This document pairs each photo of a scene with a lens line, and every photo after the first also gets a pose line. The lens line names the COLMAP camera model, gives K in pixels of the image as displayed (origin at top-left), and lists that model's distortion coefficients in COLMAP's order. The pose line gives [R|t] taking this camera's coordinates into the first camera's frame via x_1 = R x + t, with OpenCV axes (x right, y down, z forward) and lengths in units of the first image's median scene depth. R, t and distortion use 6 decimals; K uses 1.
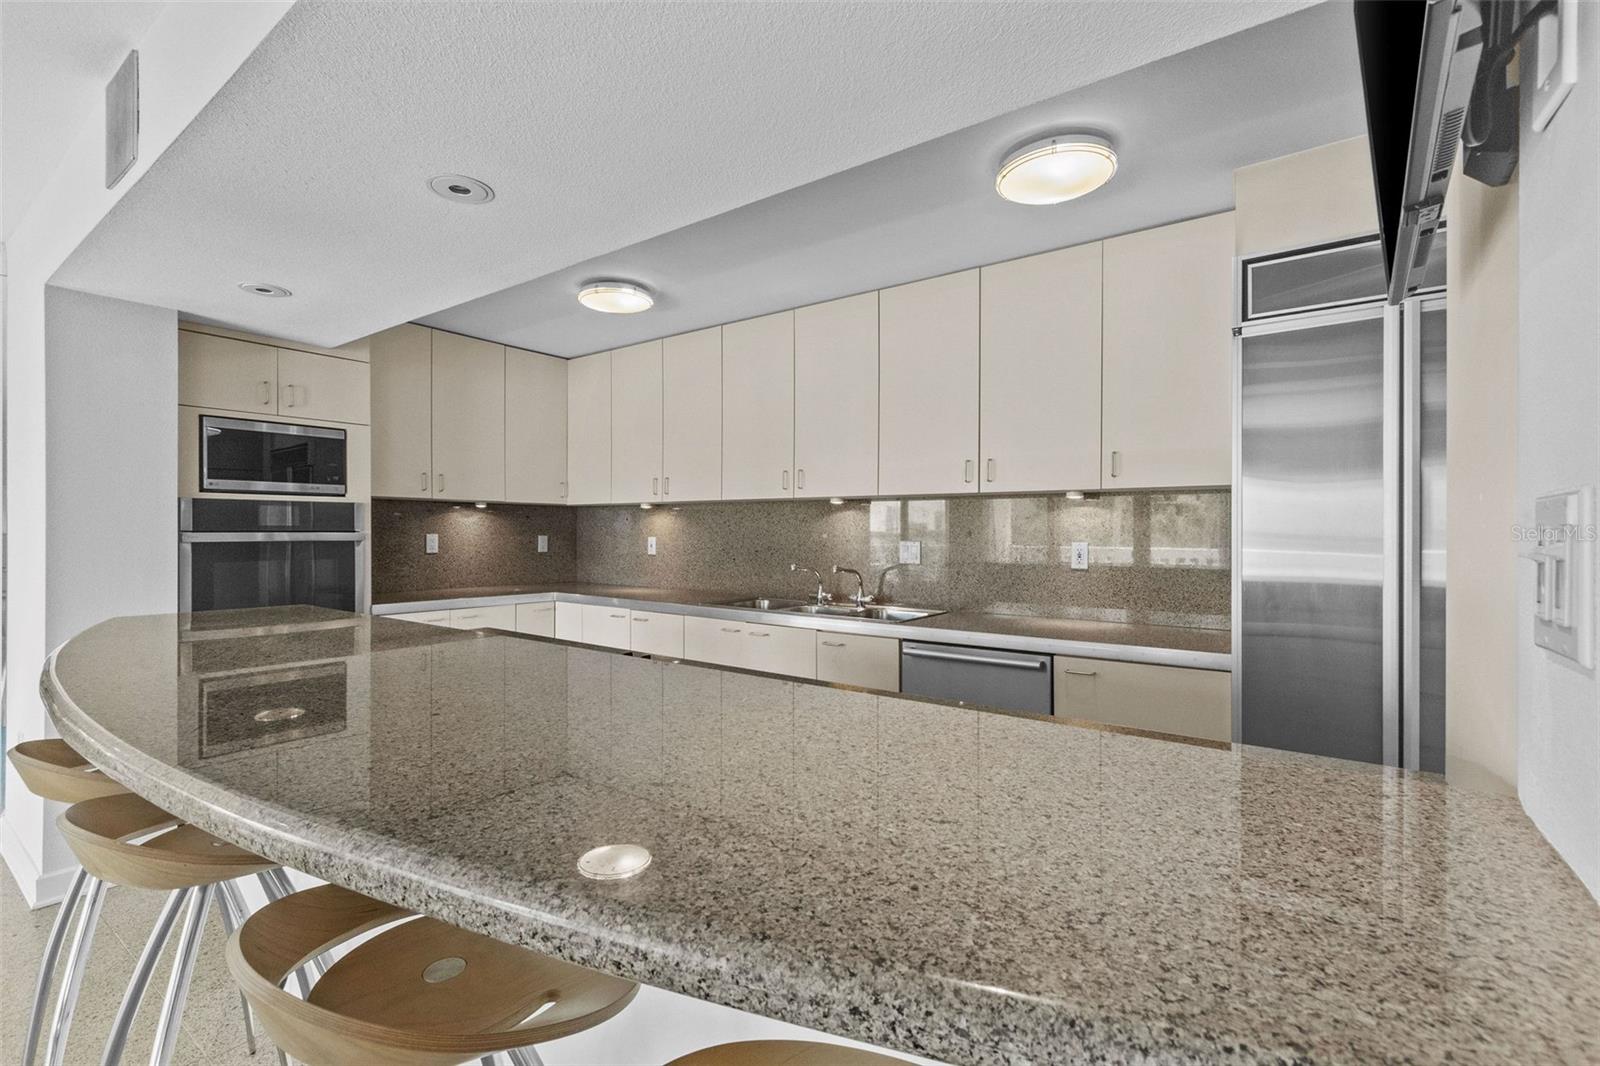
lens RADIAL K [[730.6, 0, 791.3], [0, 730.6, 536.6], [0, 0, 1]] dist [0.005999, -0.001220]
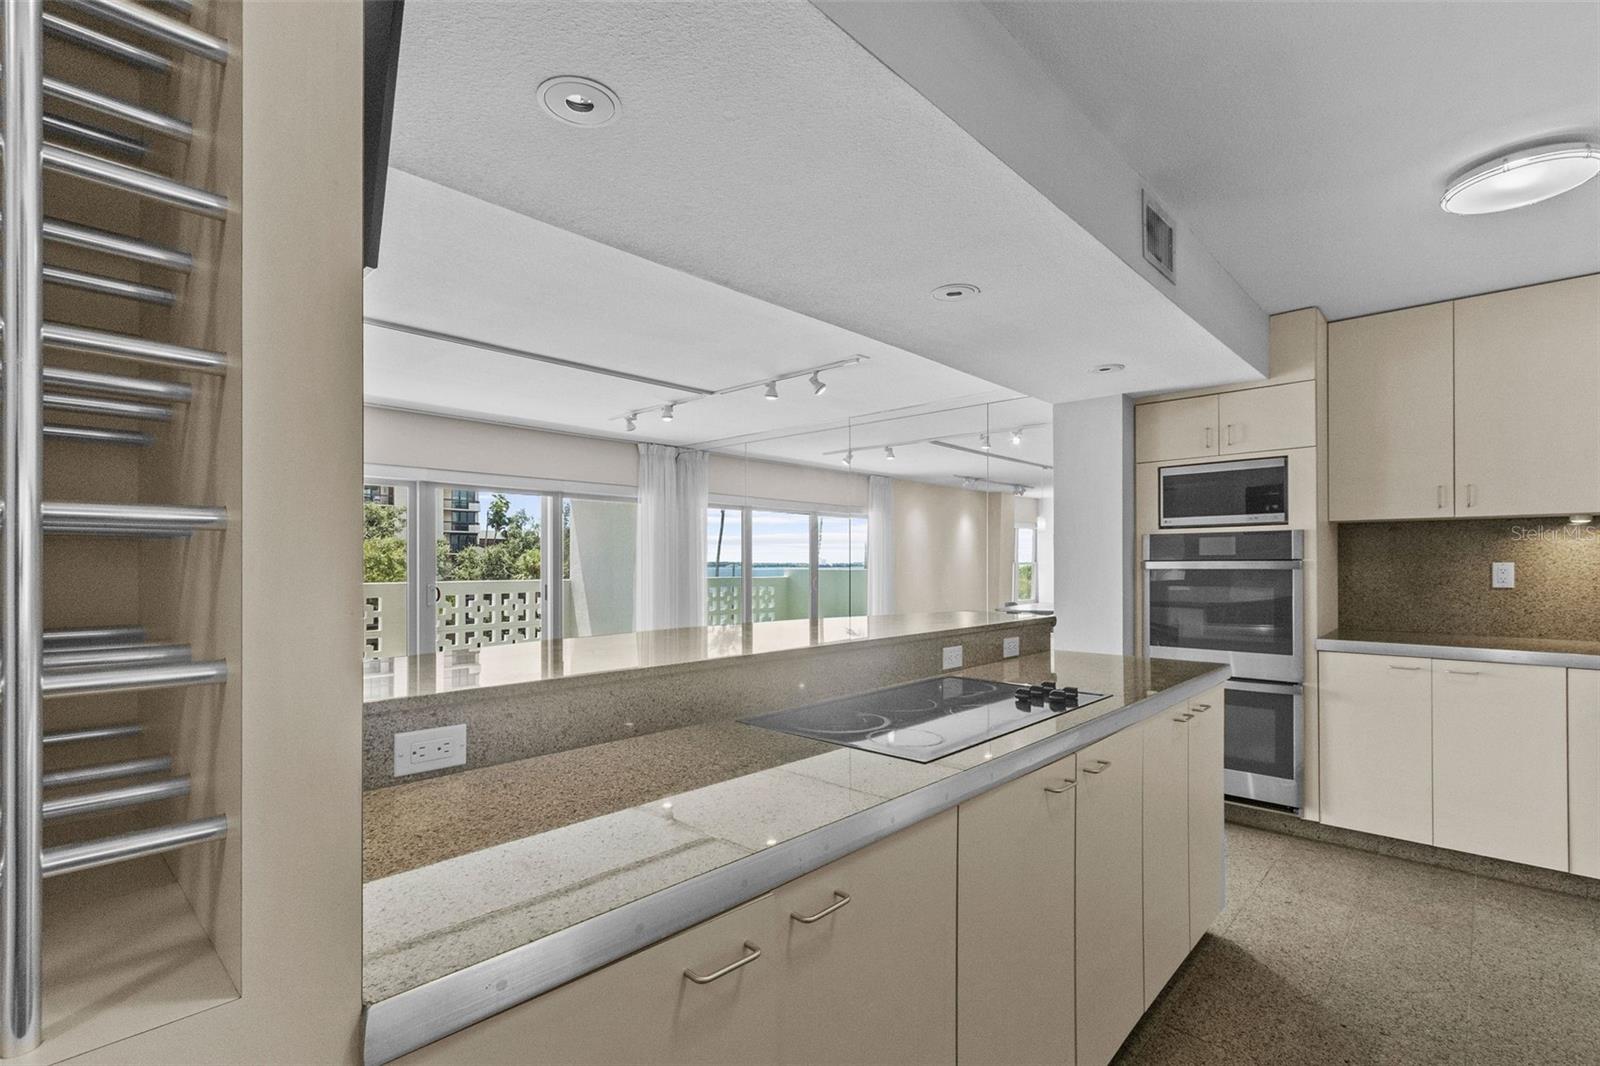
lens RADIAL K [[730.6, 0, 791.7], [0, 730.6, 561.0], [0, 0, 1]] dist [0.005999, -0.001220]
pose [[-0.118693, -0.005004, -0.992918, 0.445174], [-0.003697, 0.999983, -0.004598, 0.001477], [0.992924, 0.003125, -0.118709, 0.459522]]
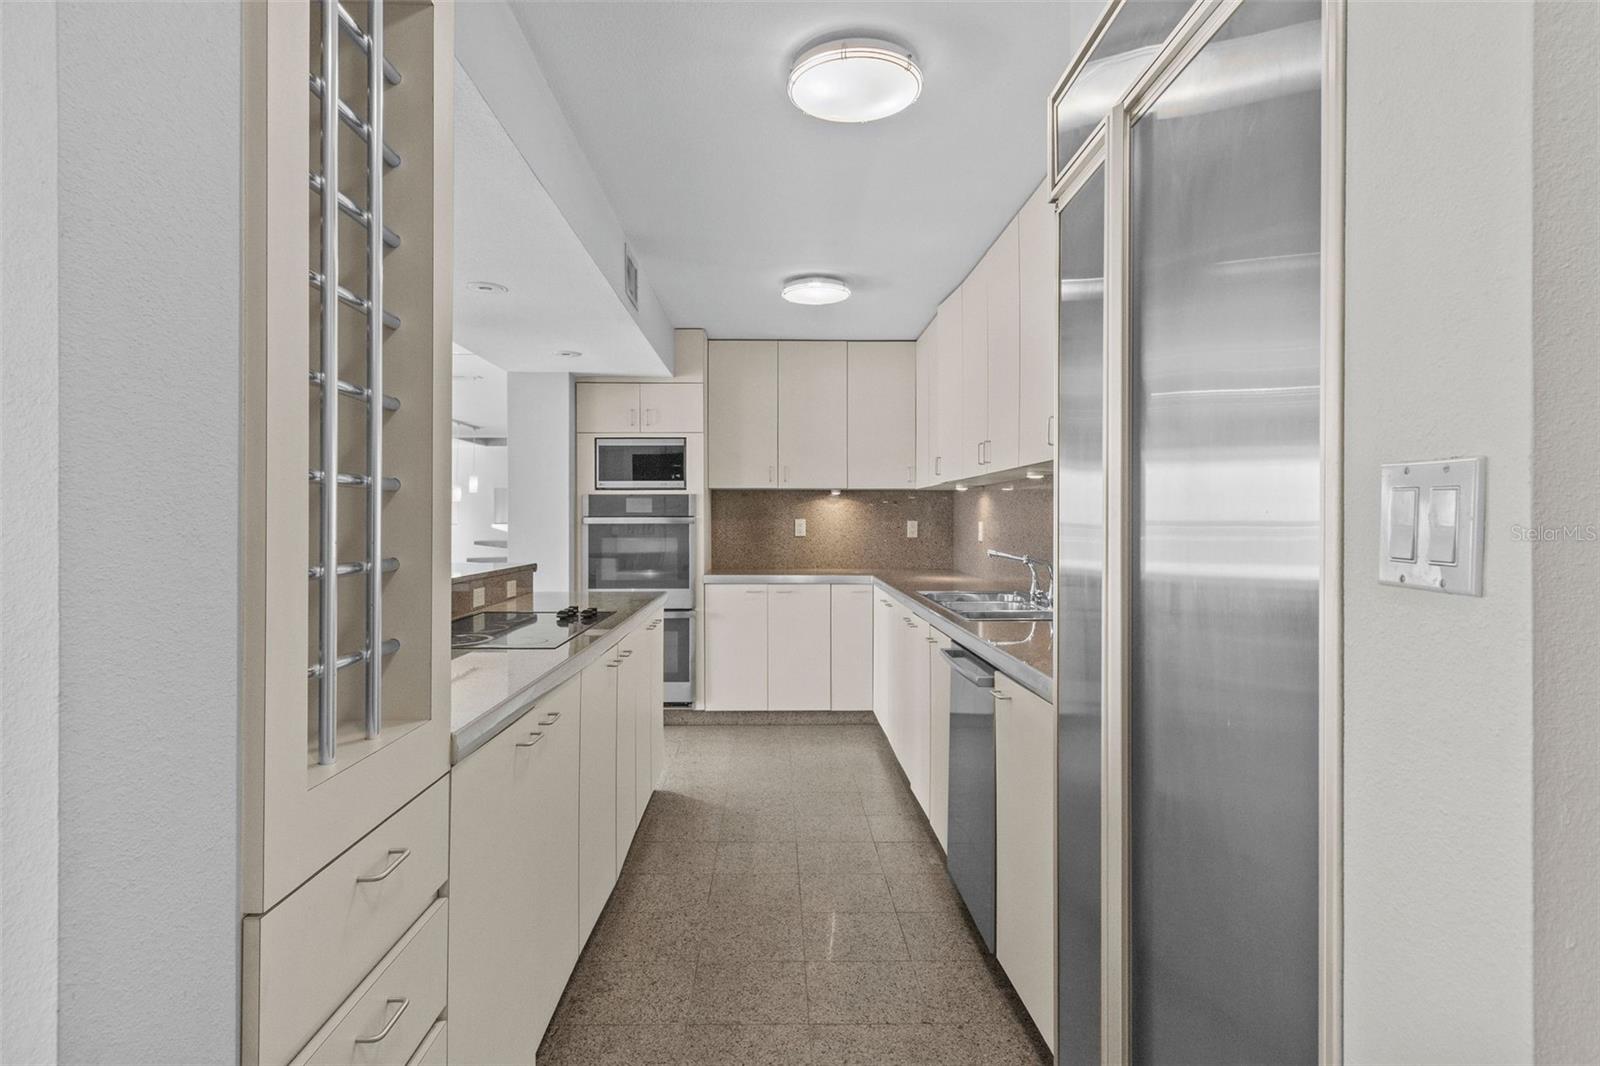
lens RADIAL K [[870.6, 0, 783.3], [0, 870.6, 528.0], [0, 0, 1]] dist [-0.000009, -0.000031]
pose [[0.611286, 0.003407, -0.791403, 0.716174], [-0.003674, 0.999992, 0.001467, 0.010336], [0.791402, 0.002011, 0.611293, 0.197172]]
